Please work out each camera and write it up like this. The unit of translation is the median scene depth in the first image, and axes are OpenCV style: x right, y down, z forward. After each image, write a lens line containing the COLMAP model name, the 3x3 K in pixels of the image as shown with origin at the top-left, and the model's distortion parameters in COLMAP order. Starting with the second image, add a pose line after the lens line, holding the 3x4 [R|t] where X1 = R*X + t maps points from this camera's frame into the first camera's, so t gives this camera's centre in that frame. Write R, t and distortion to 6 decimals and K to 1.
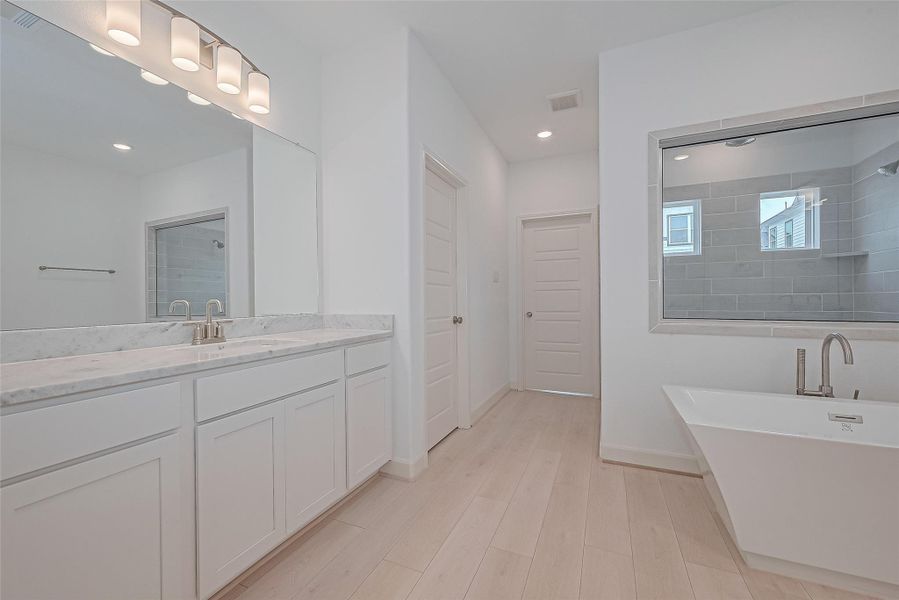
lens RADIAL K [[367.2, 0, 449.5], [0, 367.2, 300.0], [0, 0, 1]] dist [0.001447, 0.000095]
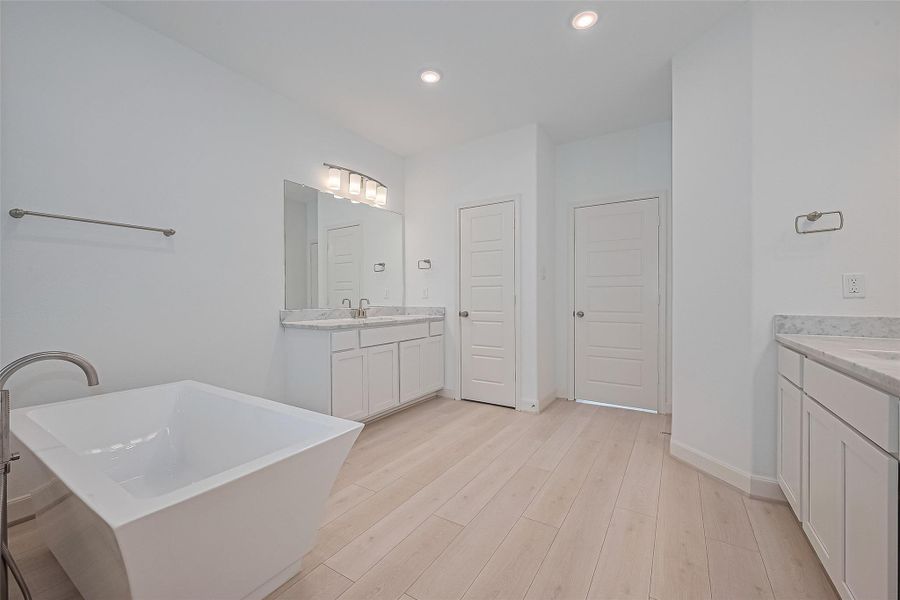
lens RADIAL K [[367.6, 0, 450.0], [0, 367.6, 300.0], [0, 0, 1]] dist [0.001447, 0.000095]
pose [[0.992092, 0.008437, -0.125226, 0.097833], [-0.008014, 0.999960, 0.003882, -0.001254], [0.125254, -0.002848, 0.992121, -0.783029]]
